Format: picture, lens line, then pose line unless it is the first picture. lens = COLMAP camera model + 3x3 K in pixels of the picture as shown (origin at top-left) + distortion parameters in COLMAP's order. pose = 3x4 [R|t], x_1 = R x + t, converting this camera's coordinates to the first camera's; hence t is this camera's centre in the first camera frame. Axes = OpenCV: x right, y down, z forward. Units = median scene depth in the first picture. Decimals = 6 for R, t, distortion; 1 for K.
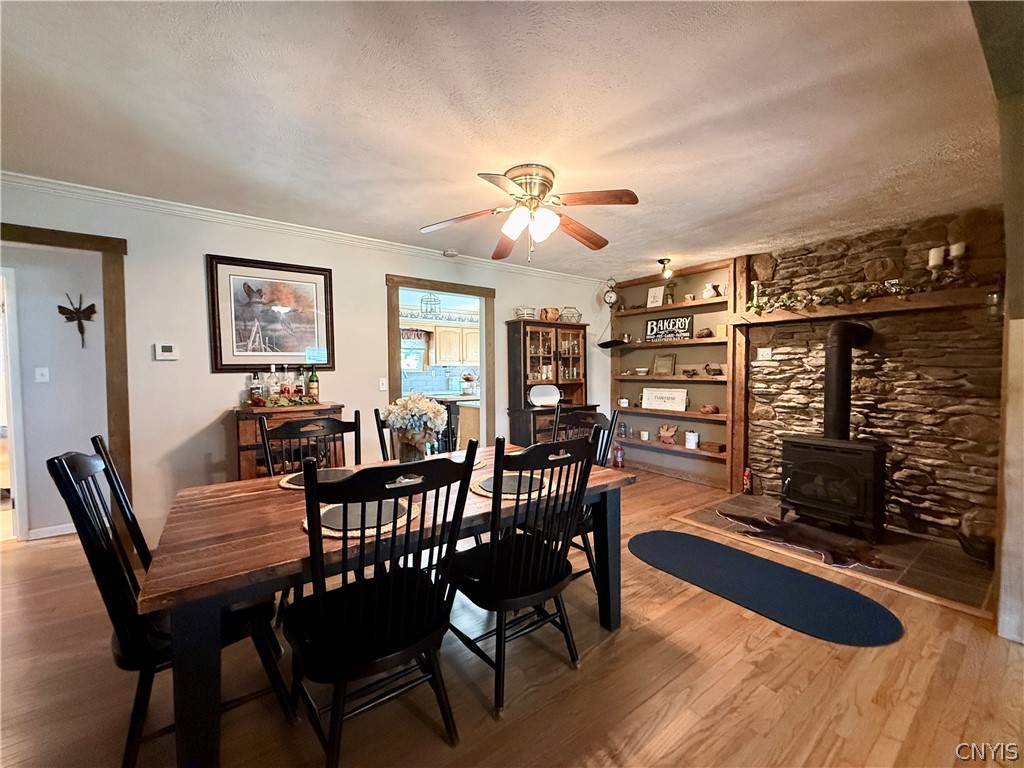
lens RADIAL K [[409.9, 0, 507.8], [0, 409.9, 386.3], [0, 0, 1]] dist [-0.001534, -0.000504]
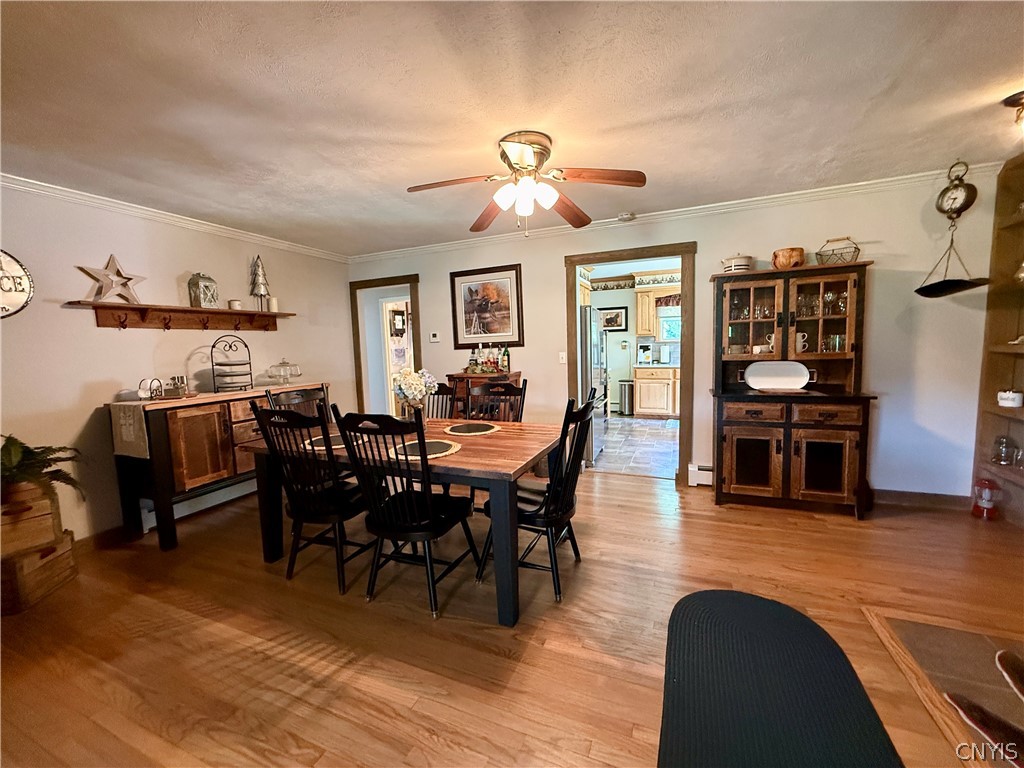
lens RADIAL K [[409.9, 0, 508.6], [0, 409.9, 383.7], [0, 0, 1]] dist [-0.001534, -0.000504]
pose [[0.515114, 0.071802, -0.854109, 0.624869], [-0.006154, 0.996769, 0.080084, -0.025174], [0.857100, -0.035996, 0.513891, 0.324324]]
